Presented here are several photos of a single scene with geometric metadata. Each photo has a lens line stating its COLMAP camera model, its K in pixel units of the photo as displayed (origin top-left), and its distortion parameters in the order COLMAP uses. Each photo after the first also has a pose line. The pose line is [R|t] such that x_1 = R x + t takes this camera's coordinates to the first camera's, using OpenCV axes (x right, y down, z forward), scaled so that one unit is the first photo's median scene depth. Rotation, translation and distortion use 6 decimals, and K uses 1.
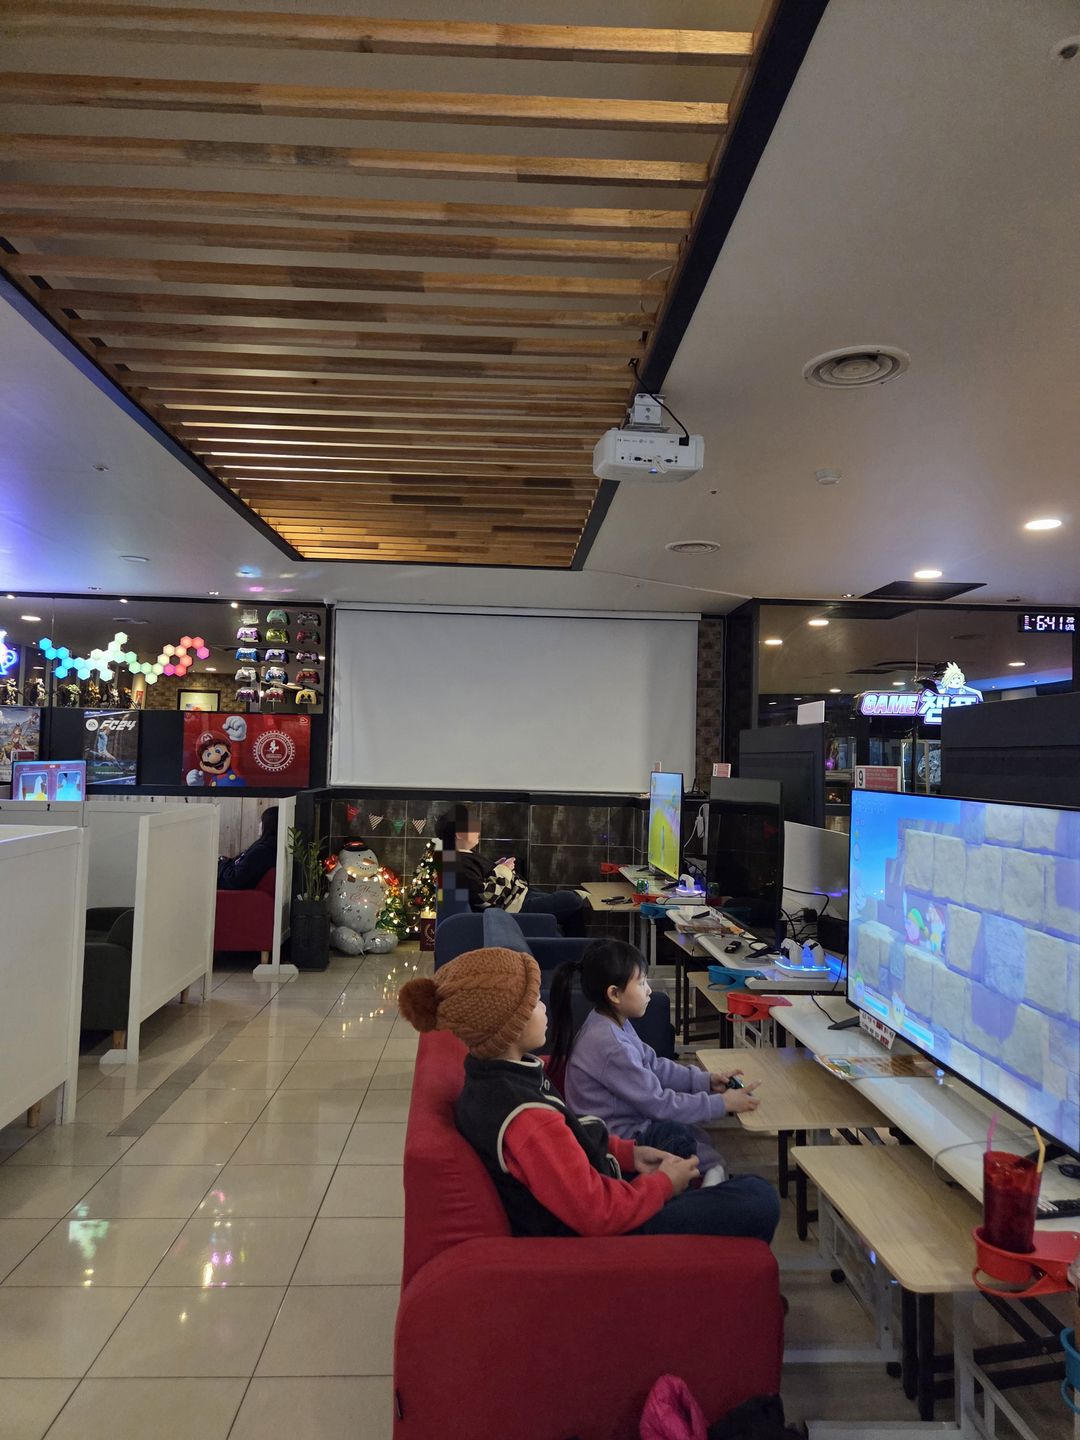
lens RADIAL K [[966.3, 0, 549.0], [0, 966.3, 709.1], [0, 0, 1]] dist [0.009184, -0.015020]
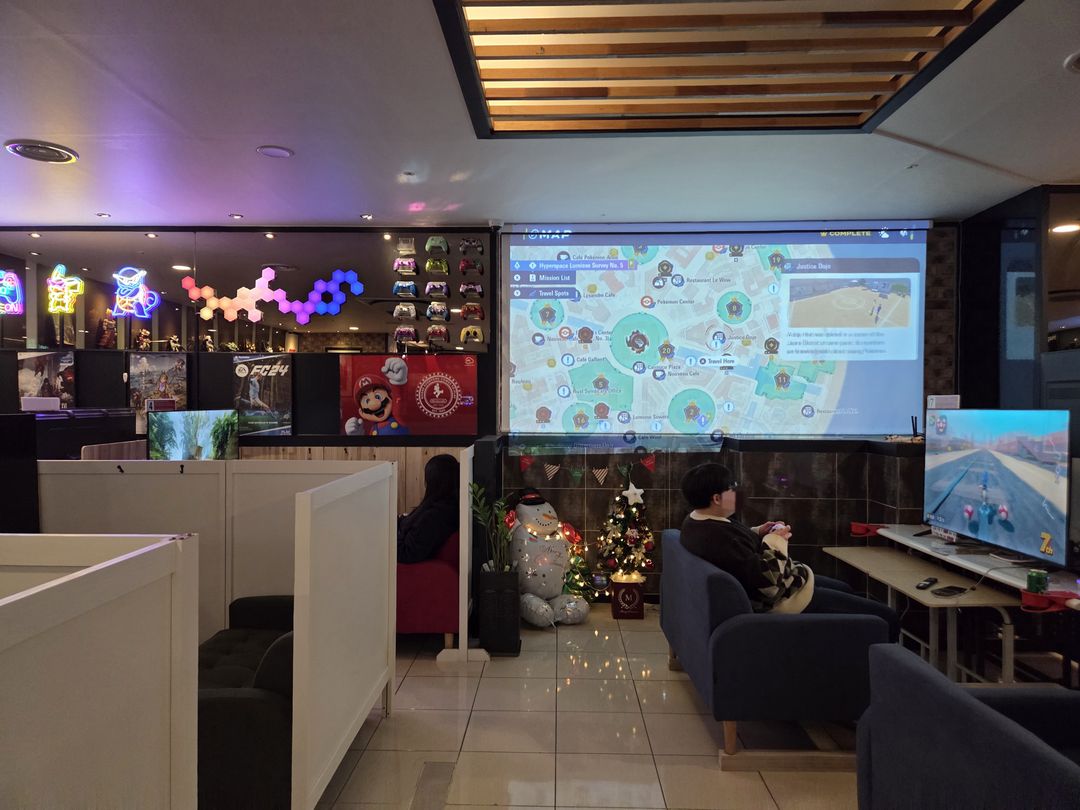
lens RADIAL K [[724.7, 0, 531.2], [0, 724.7, 411.6], [0, 0, 1]] dist [0.009184, -0.015020]
pose [[0.996009, -0.020432, -0.086883, -0.142425], [0.025553, 0.997975, 0.058248, 0.021903], [0.085516, -0.060236, 0.994514, 0.341050]]
